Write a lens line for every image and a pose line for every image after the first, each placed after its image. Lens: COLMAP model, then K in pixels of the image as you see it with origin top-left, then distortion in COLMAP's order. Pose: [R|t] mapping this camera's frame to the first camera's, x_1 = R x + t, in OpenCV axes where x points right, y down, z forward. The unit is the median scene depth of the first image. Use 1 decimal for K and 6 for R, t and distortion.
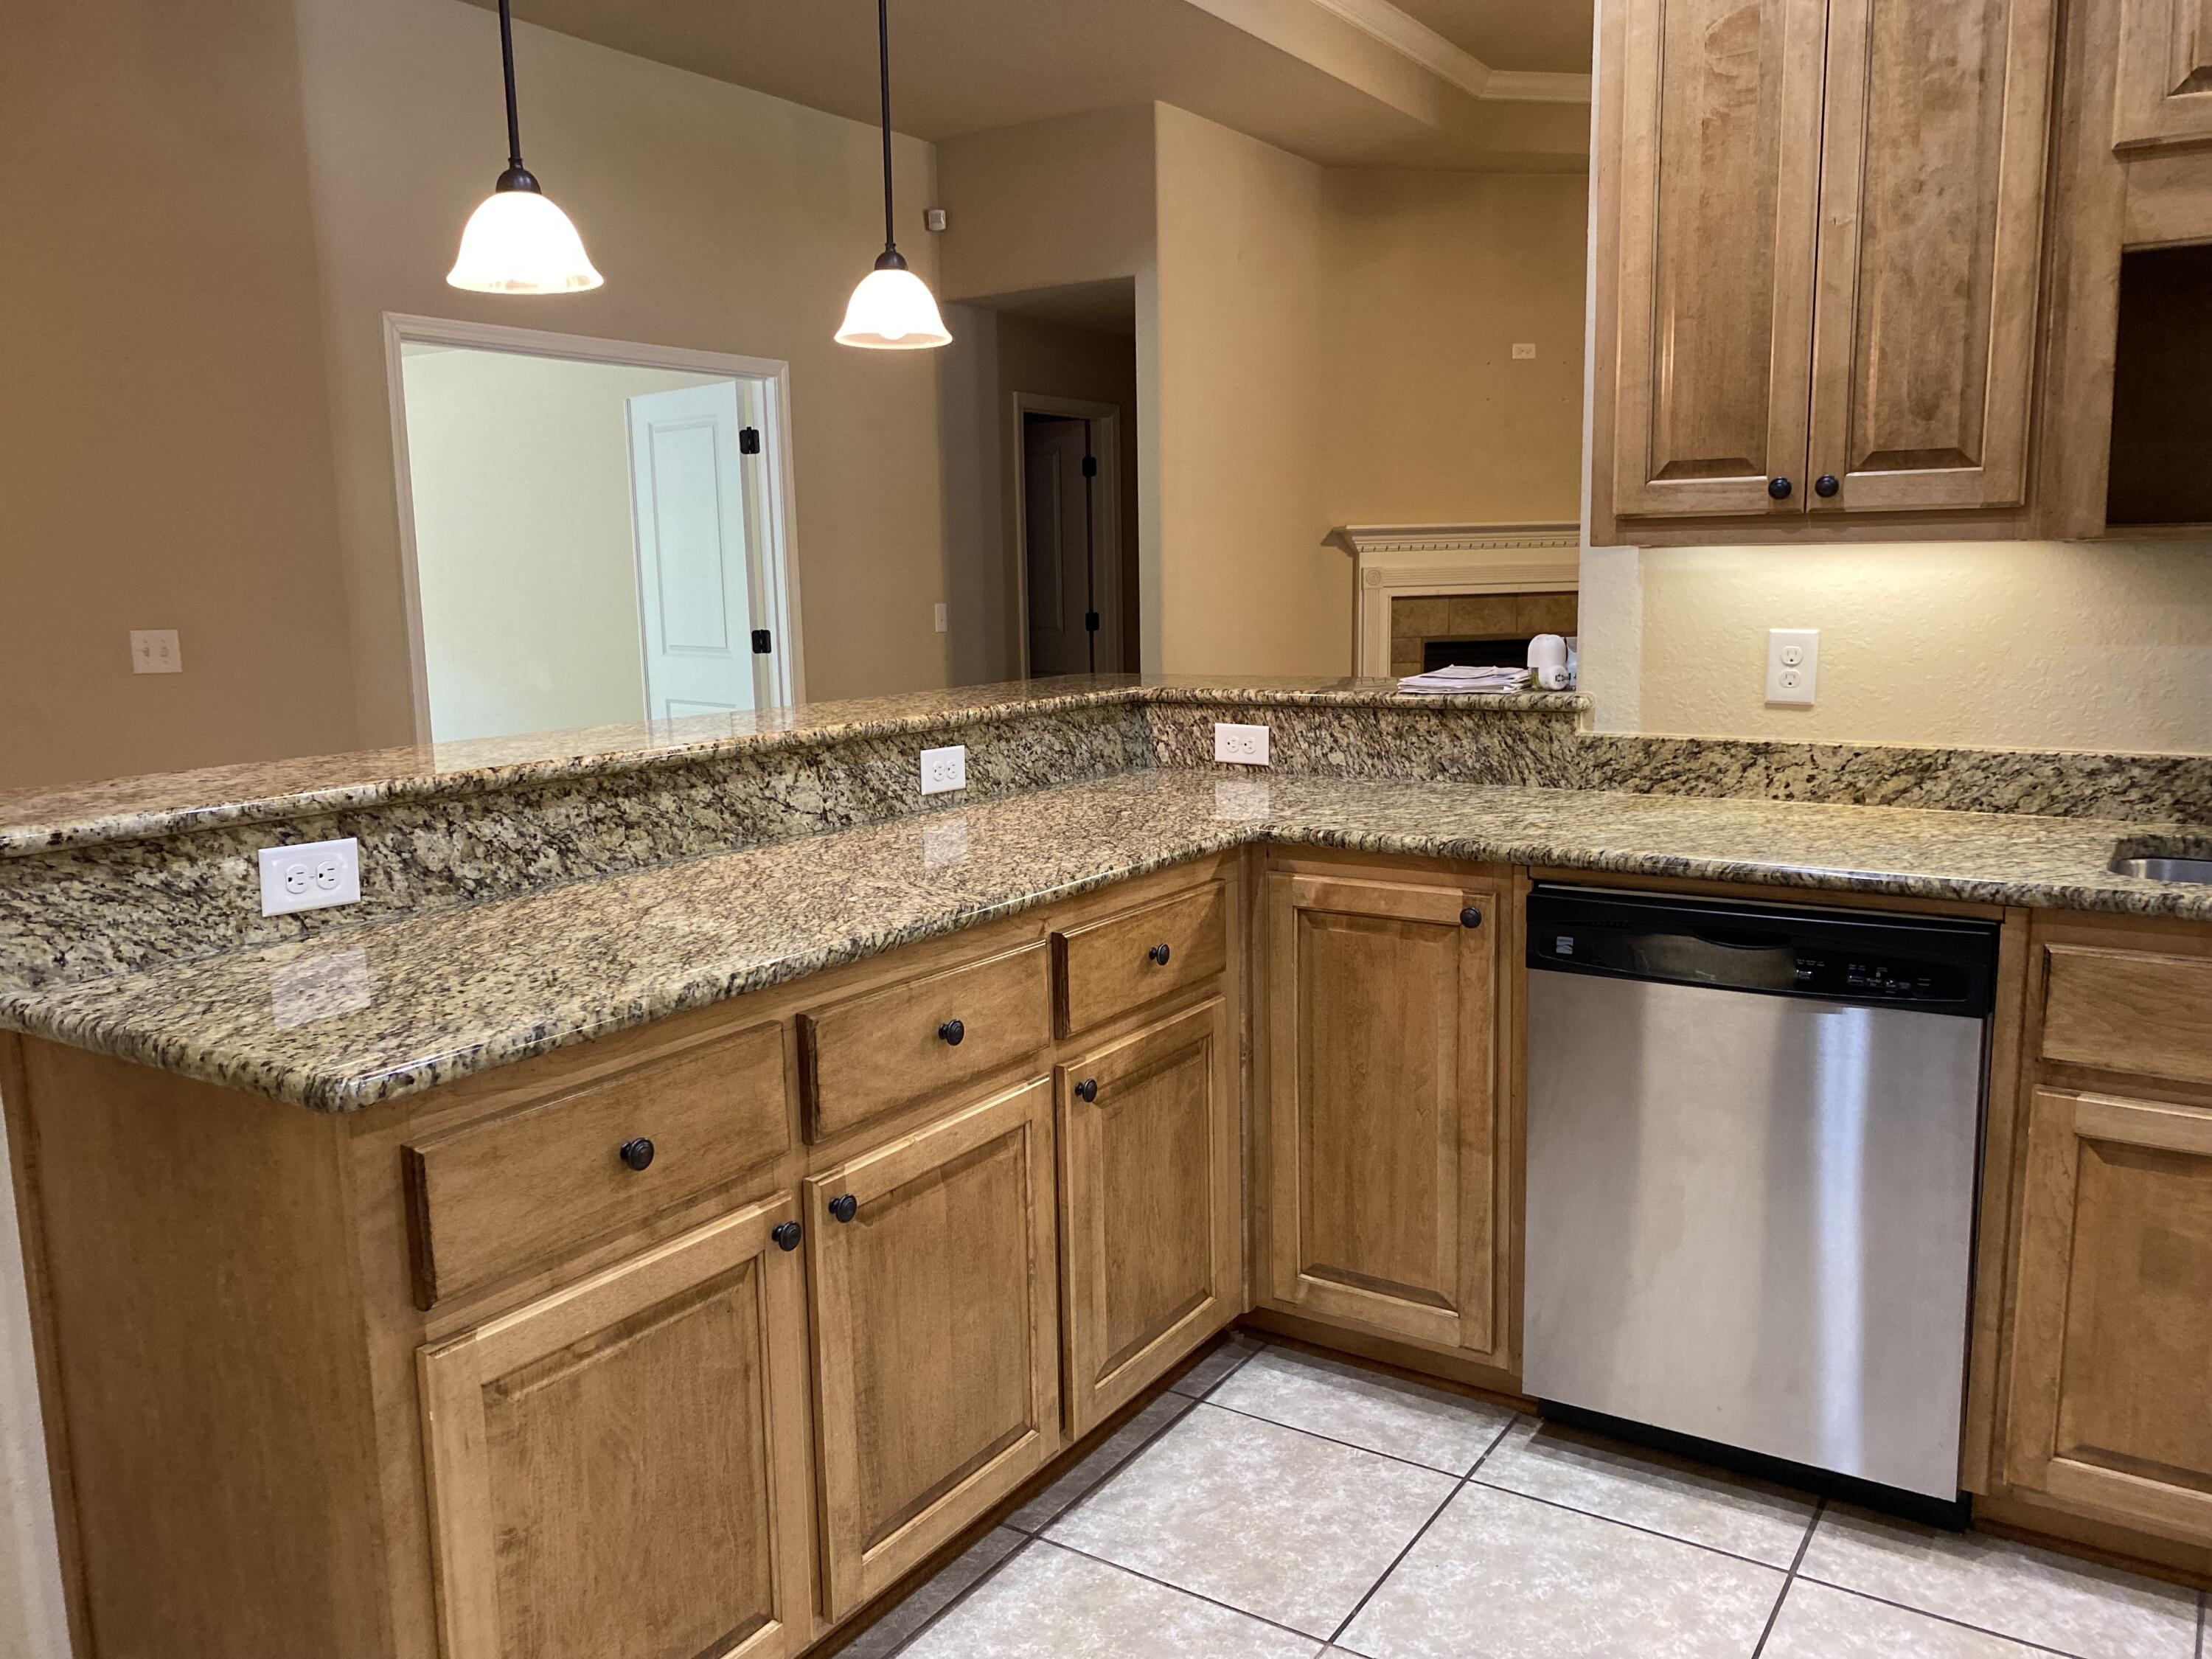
lens RADIAL K [[1700.2, 0, 1106.0], [0, 1700.2, 829.5], [0, 0, 1]] dist [0.122064, -0.214469]
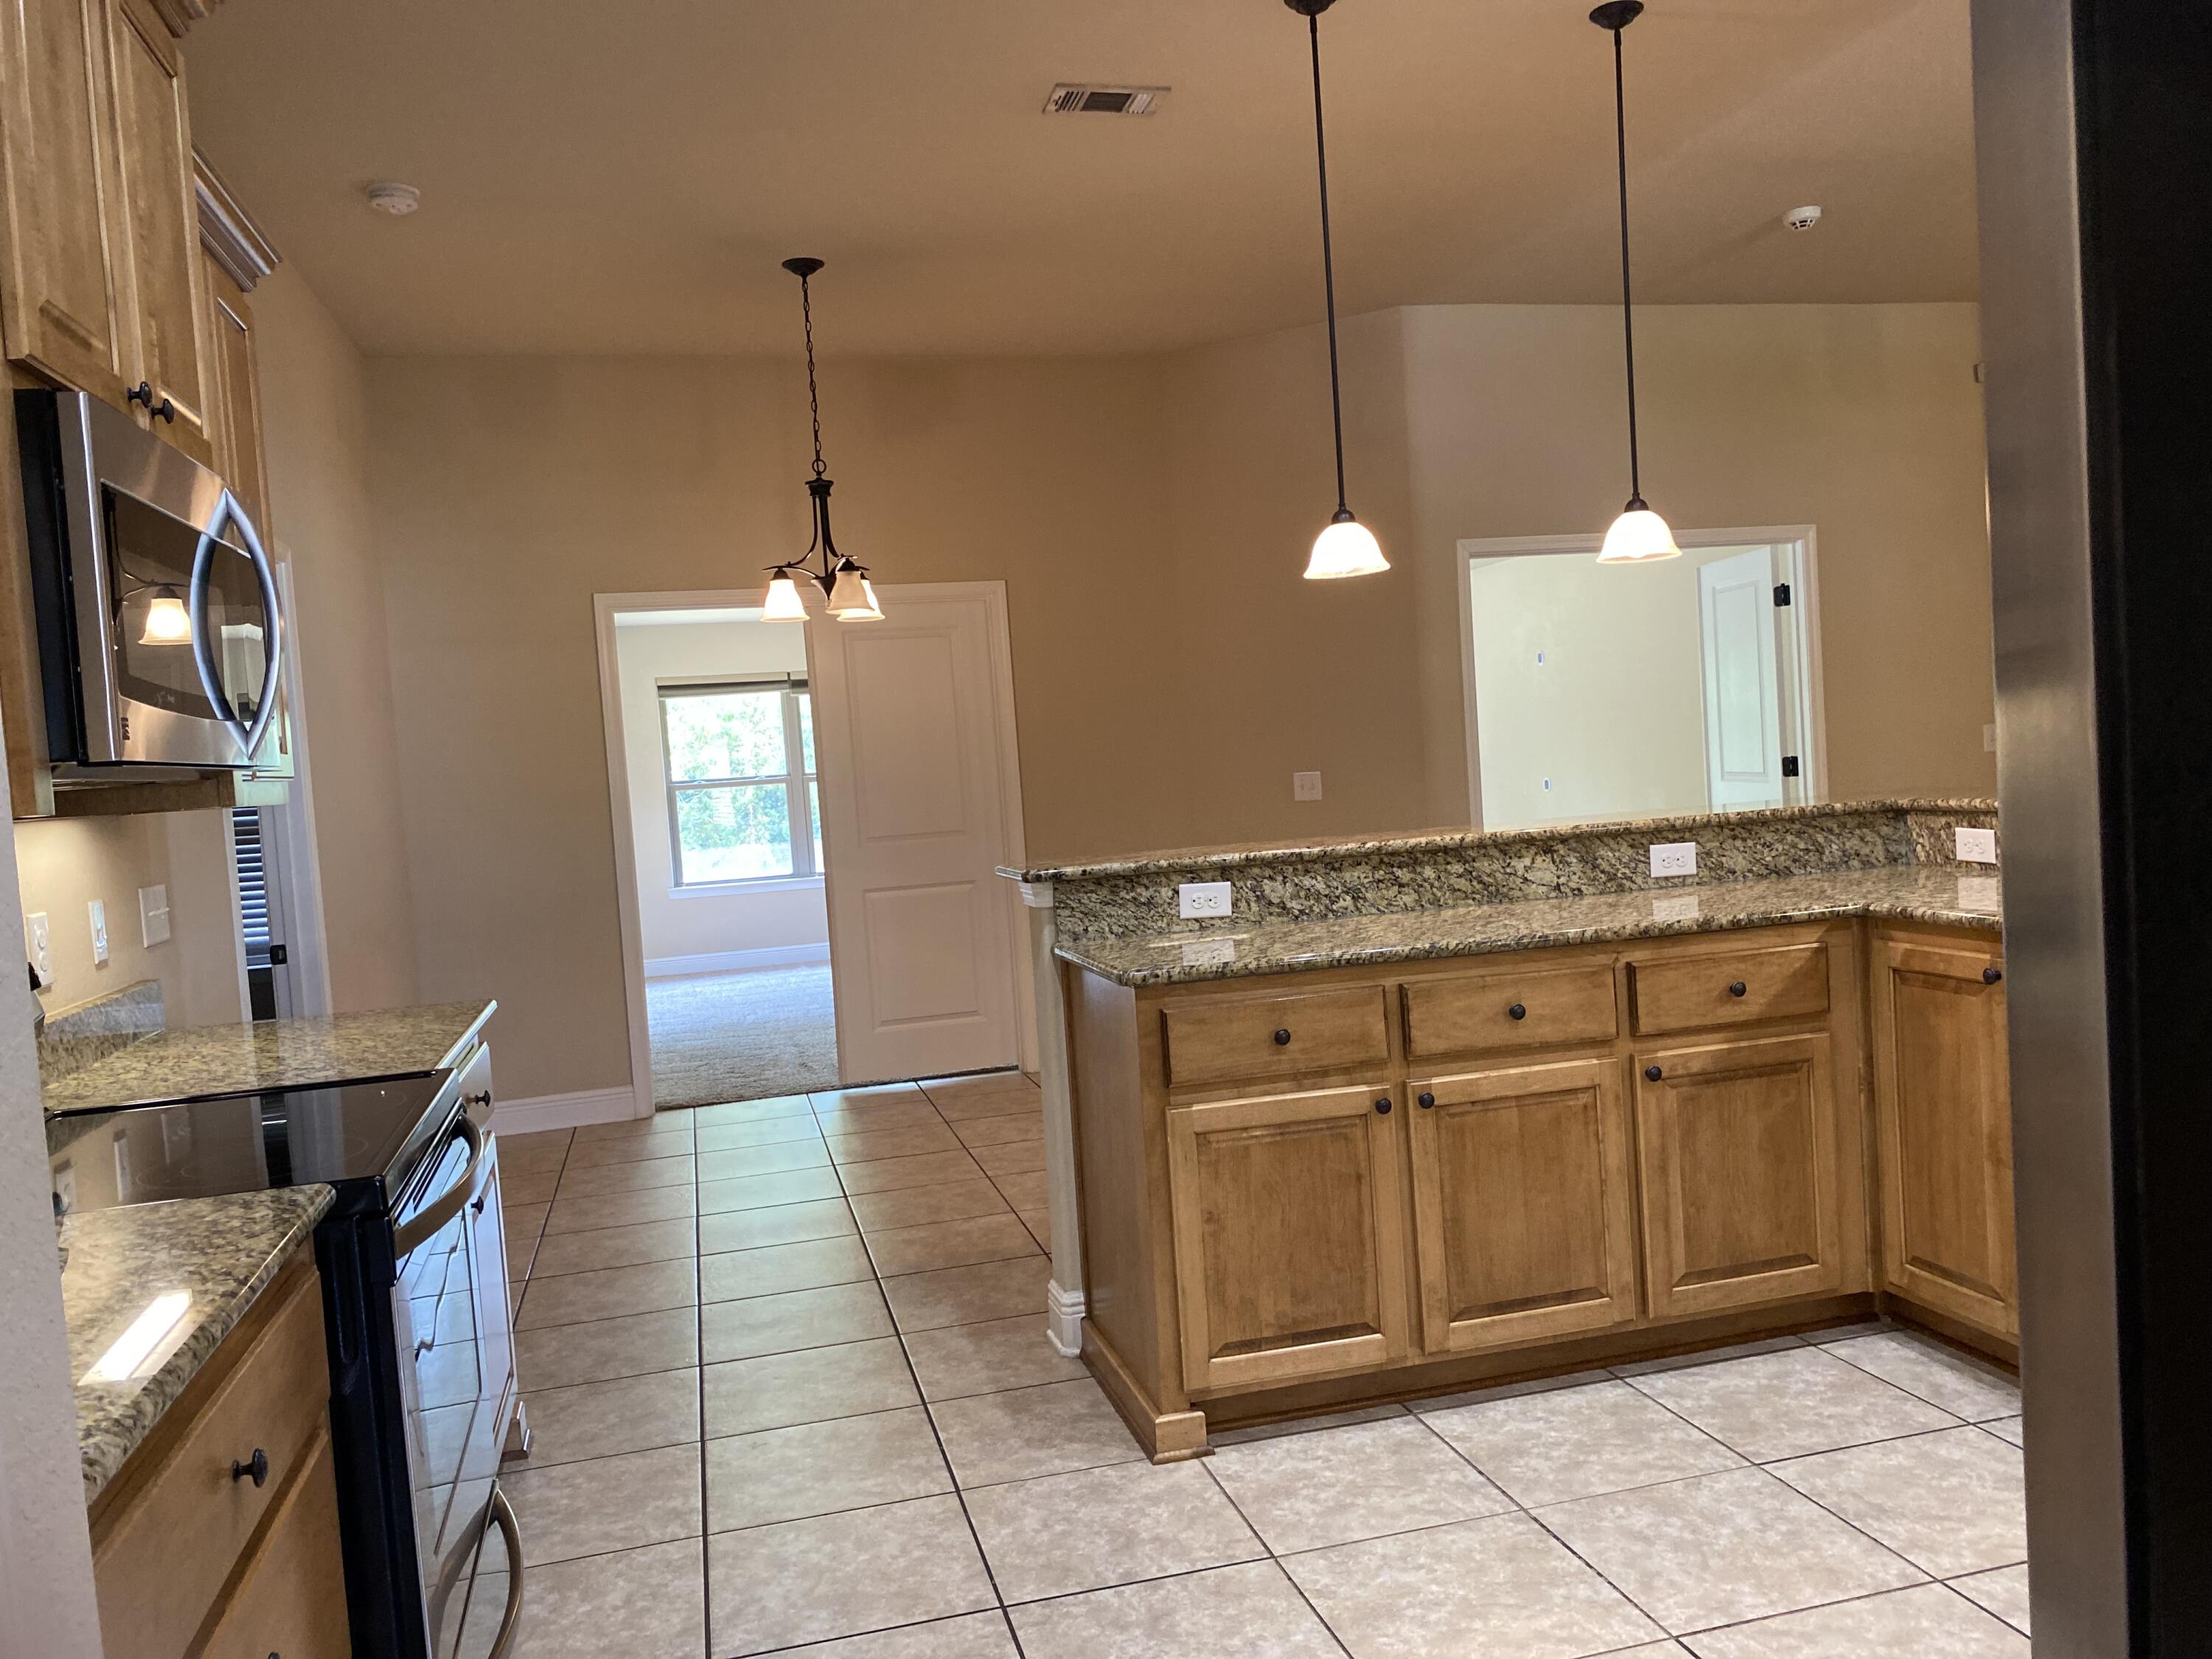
lens RADIAL K [[1637.6, 0, 1106.0], [0, 1637.6, 829.5], [0, 0, 1]] dist [0.197843, -0.276598]
pose [[0.742990, 0.000314, -0.669303, 0.553461], [-0.049616, 0.997274, -0.054611, 0.043409], [0.667461, 0.073784, 0.740980, -0.356901]]
